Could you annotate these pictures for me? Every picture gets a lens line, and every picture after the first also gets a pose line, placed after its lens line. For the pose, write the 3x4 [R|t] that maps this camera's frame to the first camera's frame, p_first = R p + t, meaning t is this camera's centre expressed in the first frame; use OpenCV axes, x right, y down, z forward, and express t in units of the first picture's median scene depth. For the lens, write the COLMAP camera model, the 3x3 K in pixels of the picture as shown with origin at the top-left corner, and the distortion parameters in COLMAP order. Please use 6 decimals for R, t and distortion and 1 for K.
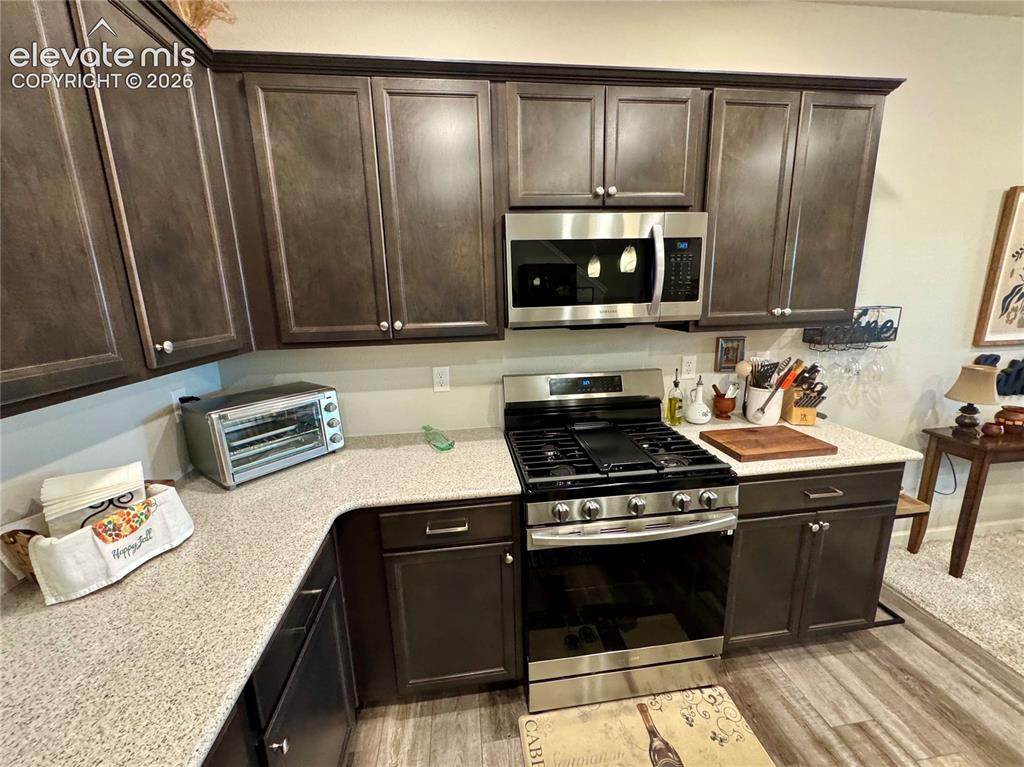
lens RADIAL K [[406.6, 0, 513.3], [0, 406.6, 383.7], [0, 0, 1]] dist [-0.002156, -0.000194]
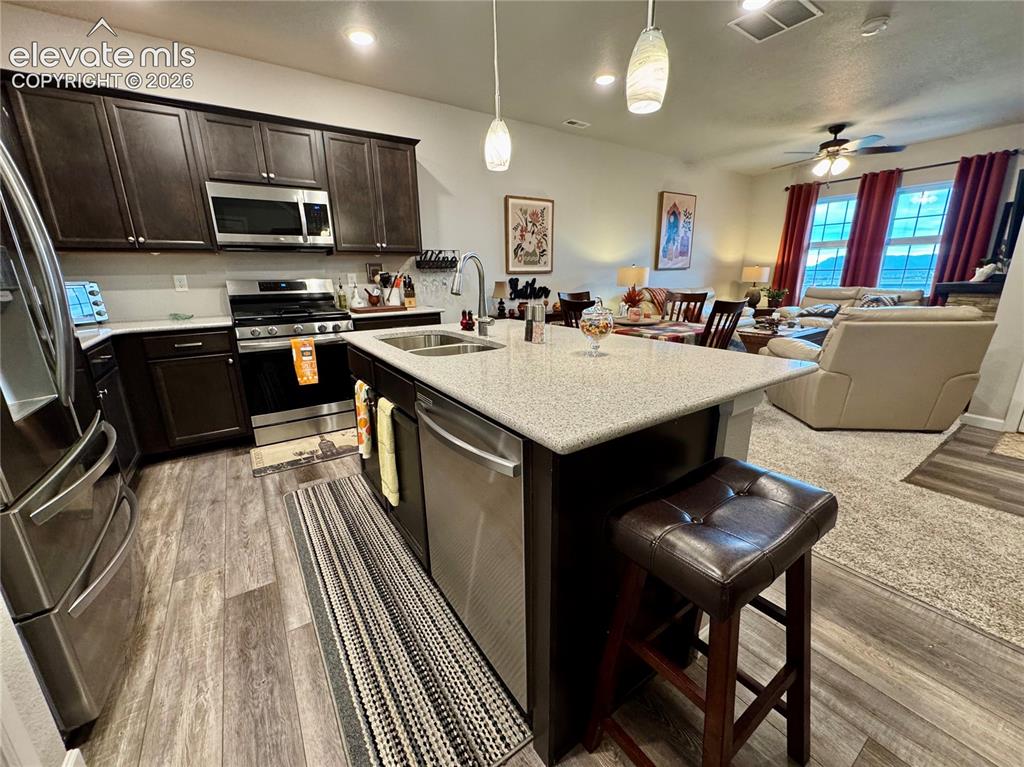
lens RADIAL K [[406.6, 0, 514.0], [0, 406.6, 382.9], [0, 0, 1]] dist [-0.002156, -0.000194]
pose [[0.893558, -0.103892, 0.436761, 0.291280], [0.088106, 0.994518, 0.056312, 0.459504], [-0.440217, -0.011837, 0.897814, -1.154665]]
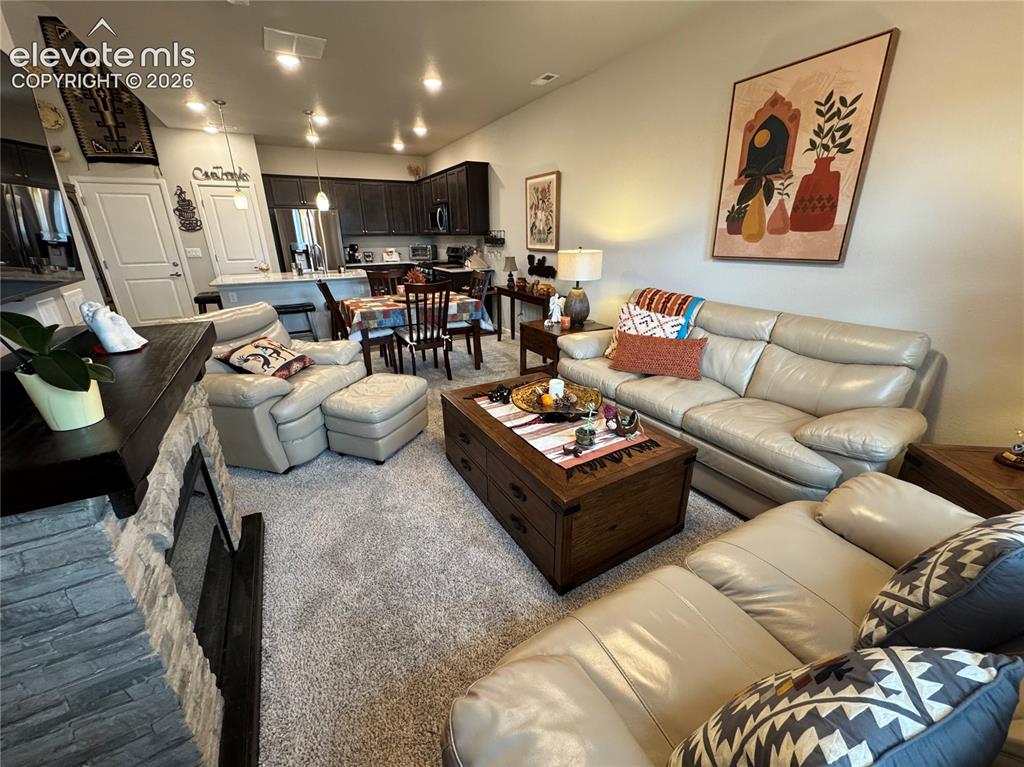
lens RADIAL K [[406.6, 0, 515.0], [0, 406.6, 383.4], [0, 0, 1]] dist [-0.002156, -0.000194]
pose [[0.368911, 0.346000, -0.862664, 4.444484], [-0.201961, 0.935794, 0.288965, -0.050284], [0.907258, 0.067622, 0.415103, 0.055607]]
